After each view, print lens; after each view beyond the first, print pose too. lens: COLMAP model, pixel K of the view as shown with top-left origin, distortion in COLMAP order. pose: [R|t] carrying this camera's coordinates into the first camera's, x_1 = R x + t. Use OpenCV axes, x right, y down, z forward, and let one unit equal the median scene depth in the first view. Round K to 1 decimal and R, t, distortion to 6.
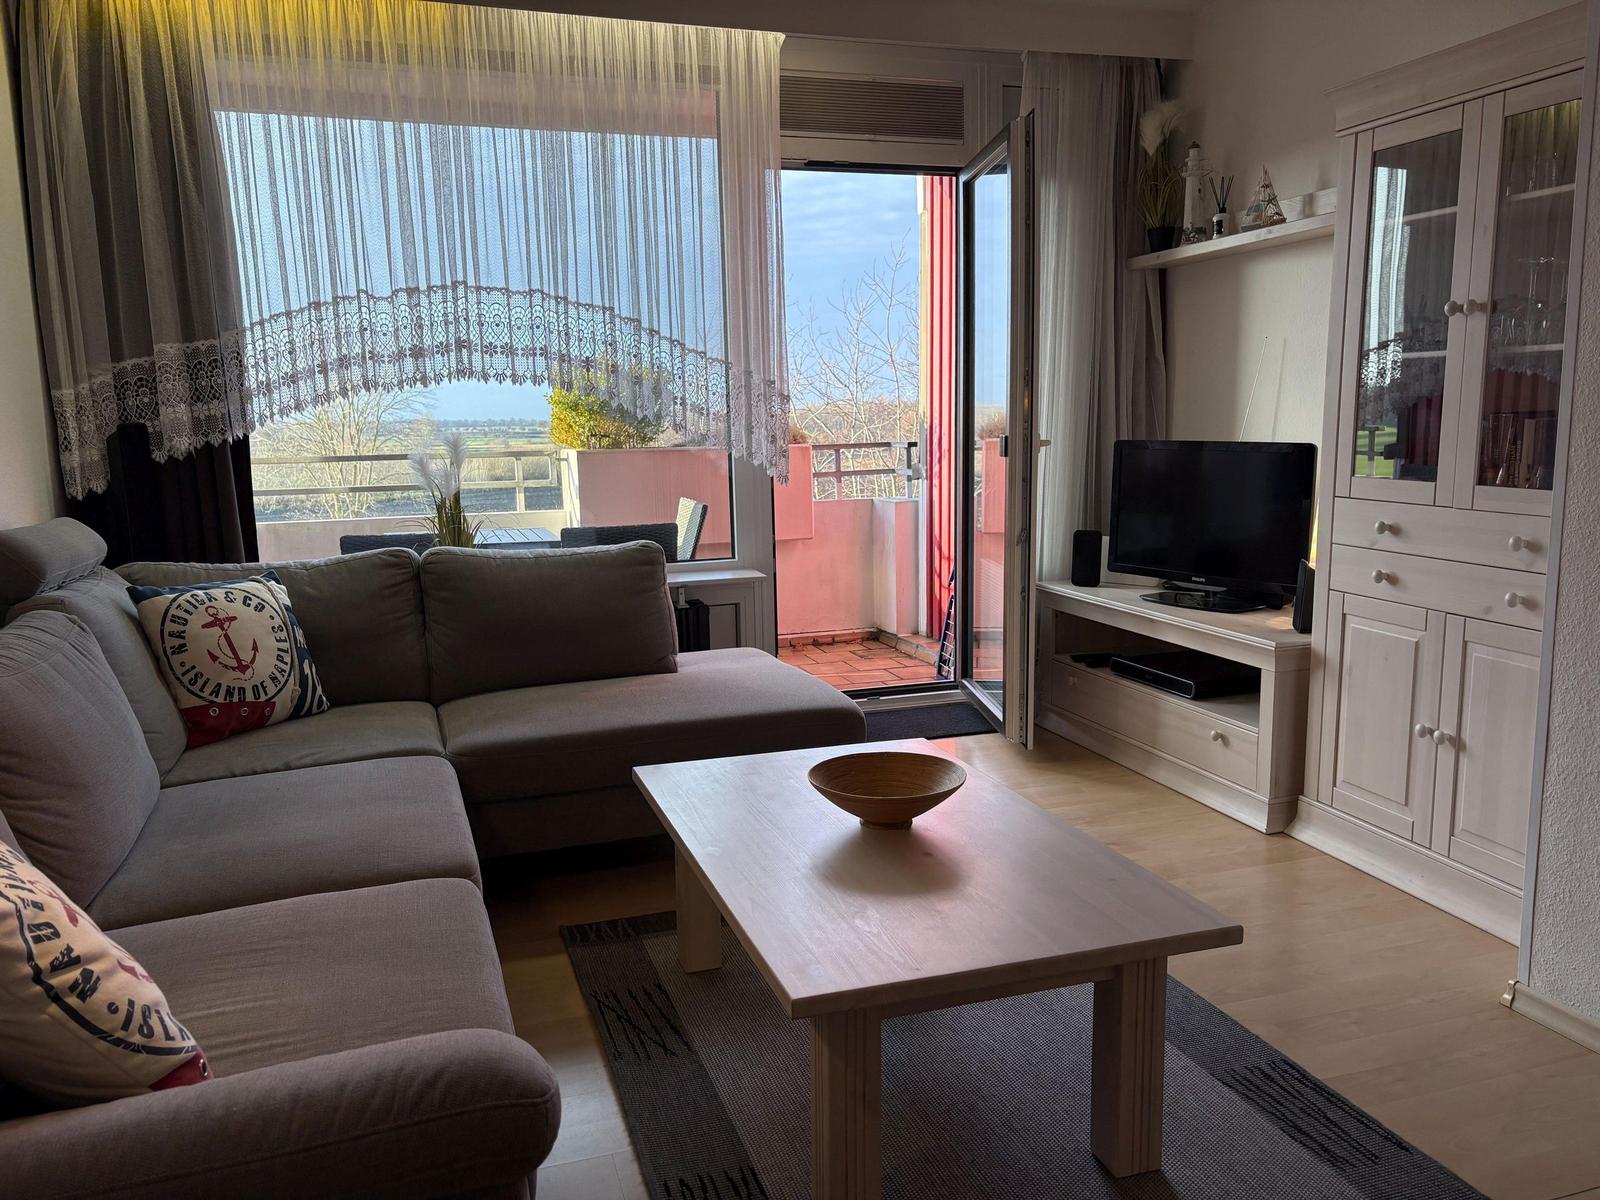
lens RADIAL K [[1183.0, 0, 786.6], [0, 1183.0, 614.9], [0, 0, 1]] dist [0.015374, -0.006197]
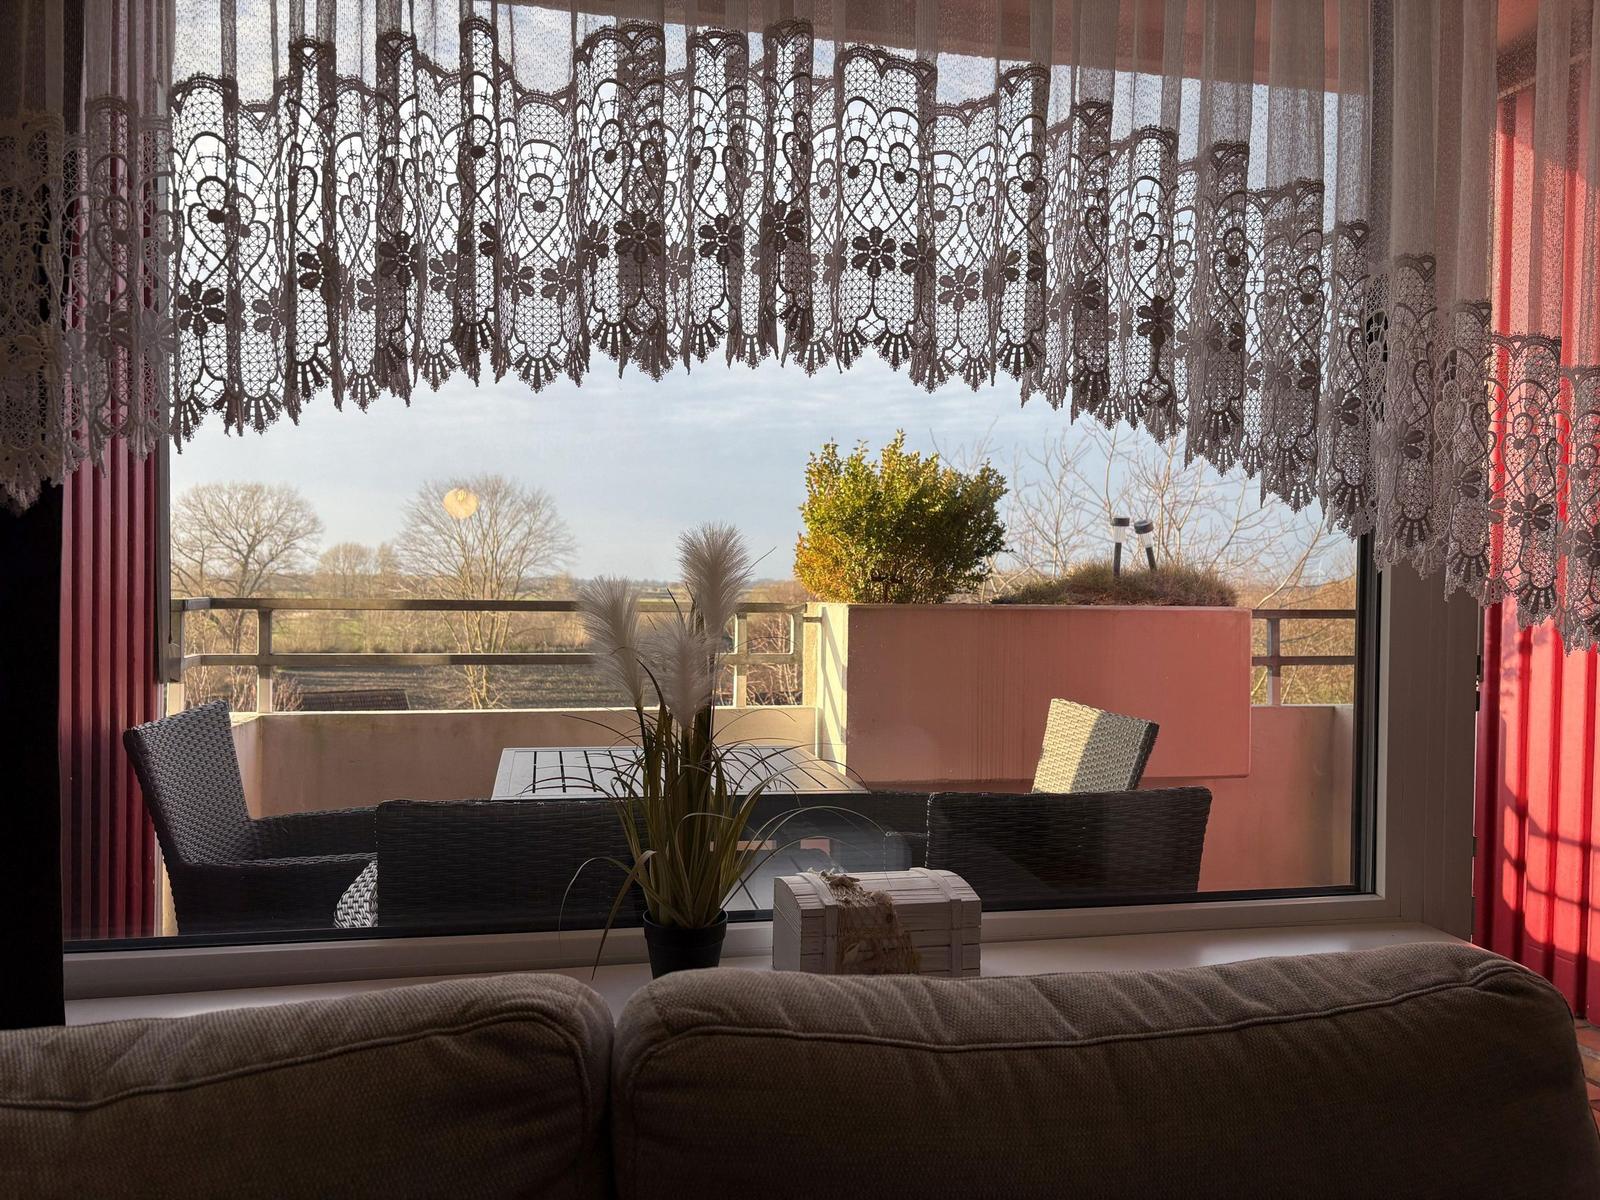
lens RADIAL K [[1183.0, 0, 796.5], [0, 1183.0, 608.2], [0, 0, 1]] dist [0.015374, -0.006197]
pose [[0.994673, 0.034414, -0.097167, -0.235238], [-0.048160, 0.988569, -0.142871, -0.088296], [0.091139, 0.146789, 0.984960, 0.706805]]
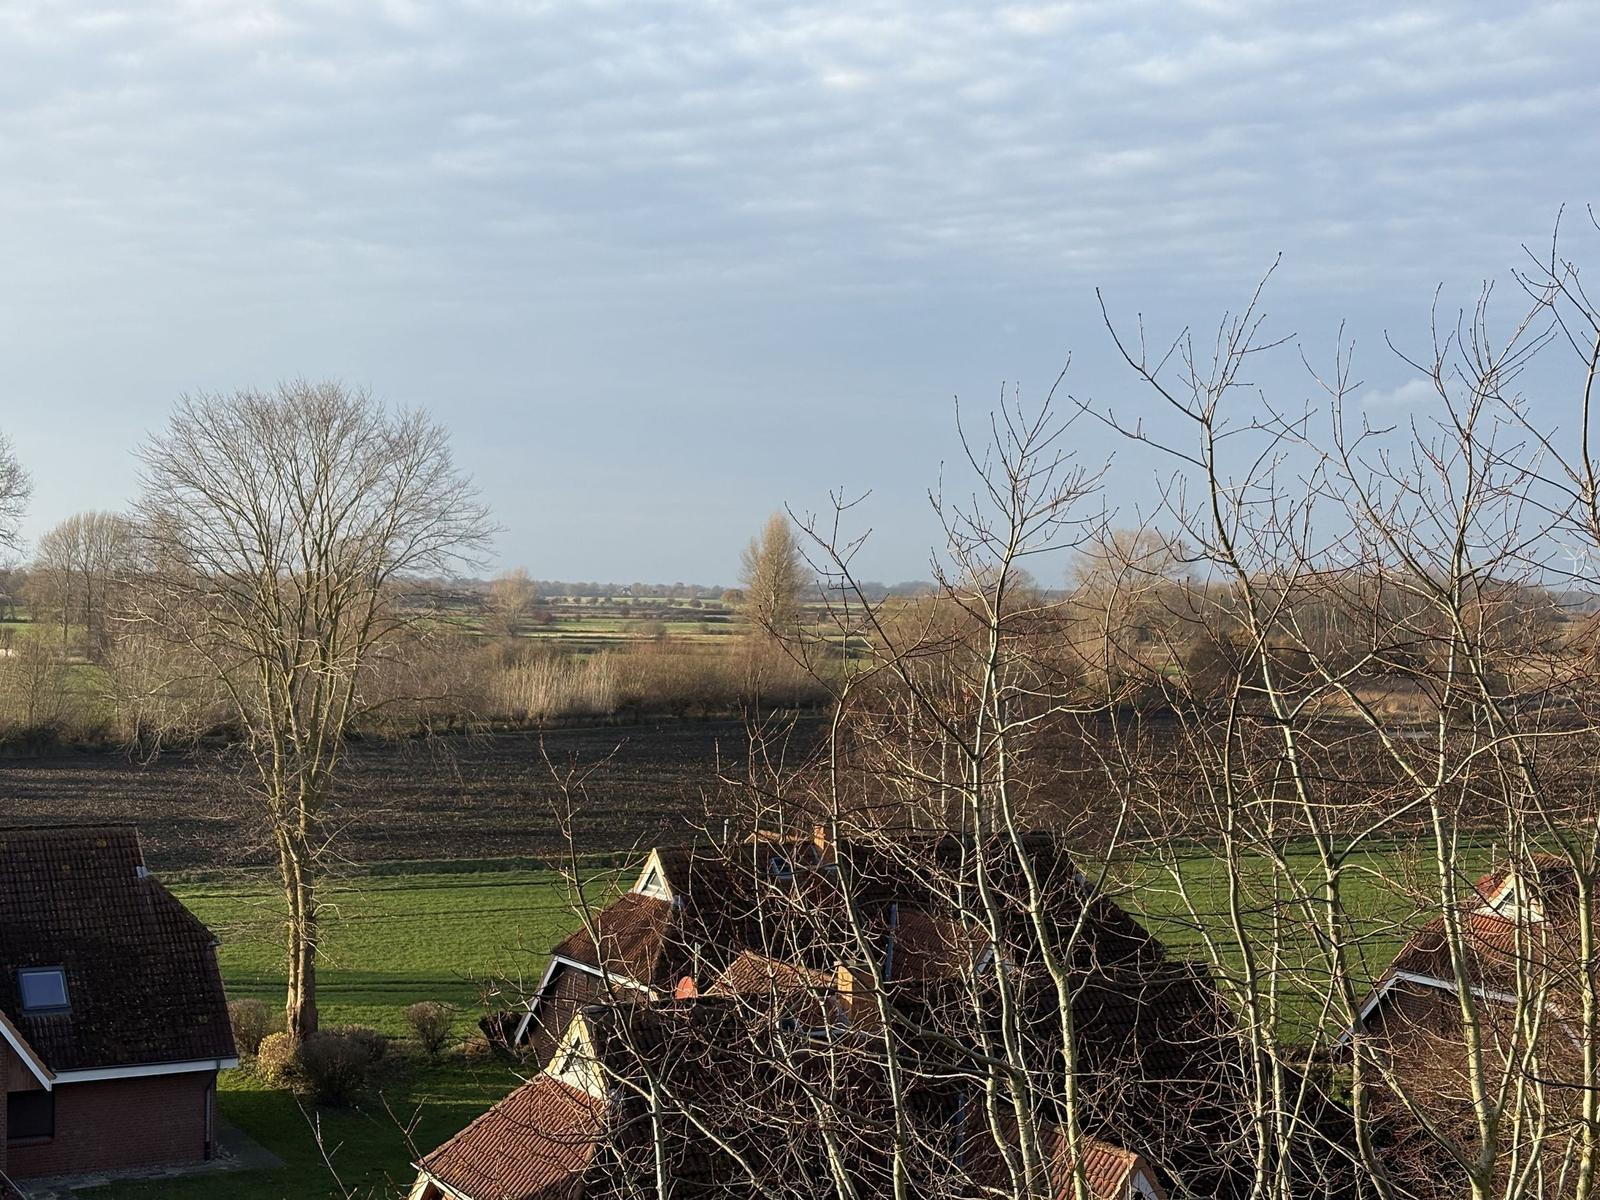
lens RADIAL K [[2352.0, 0, 811.5], [0, 2352.0, 599.3], [0, 0, 1]] dist [0.093449, 0.000000]
pose [[0.985442, 0.034011, -0.166576, -0.063969], [-0.060507, 0.985796, -0.156671, -0.369290], [0.158882, 0.164469, 0.973502, 1.583284]]
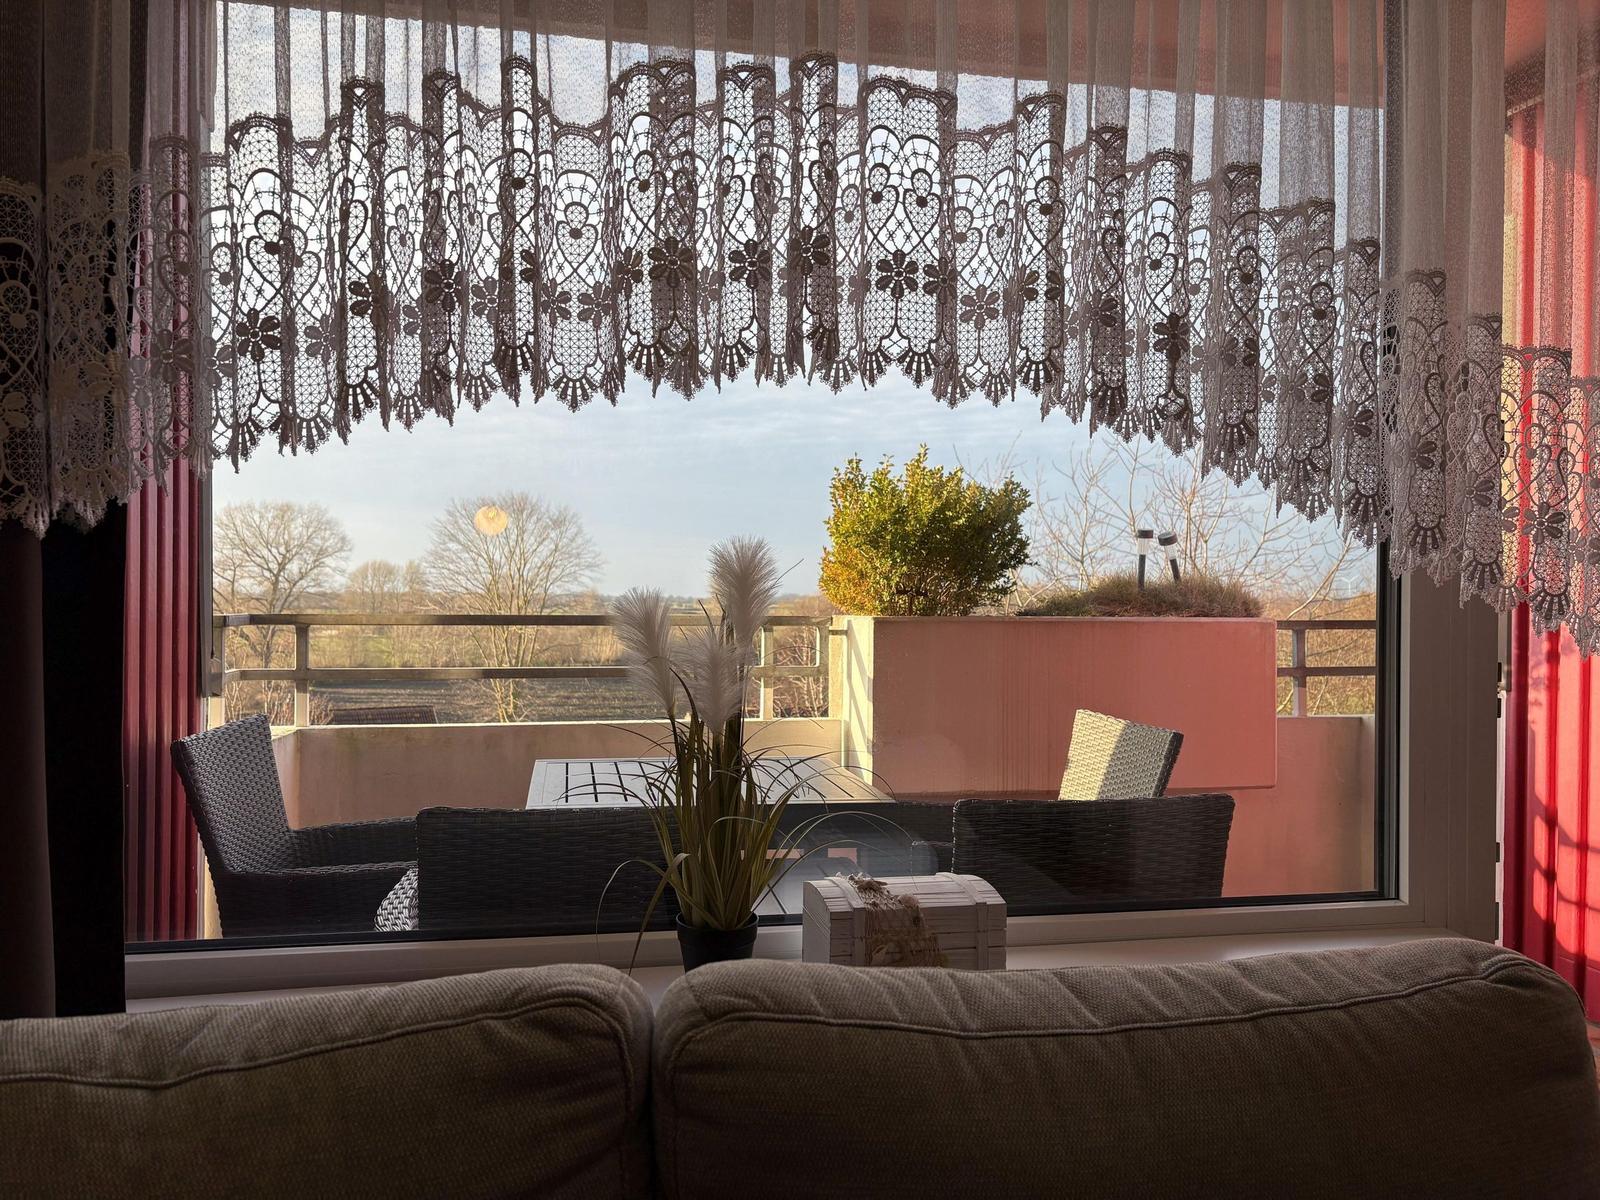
lens RADIAL K [[1183.0, 0, 797.3], [0, 1183.0, 607.1], [0, 0, 1]] dist [0.015374, -0.006197]
pose [[0.992633, 0.027700, -0.117948, -0.234876], [-0.046013, 0.986765, -0.155493, -0.085155], [0.112080, 0.159775, 0.980770, 0.696320]]
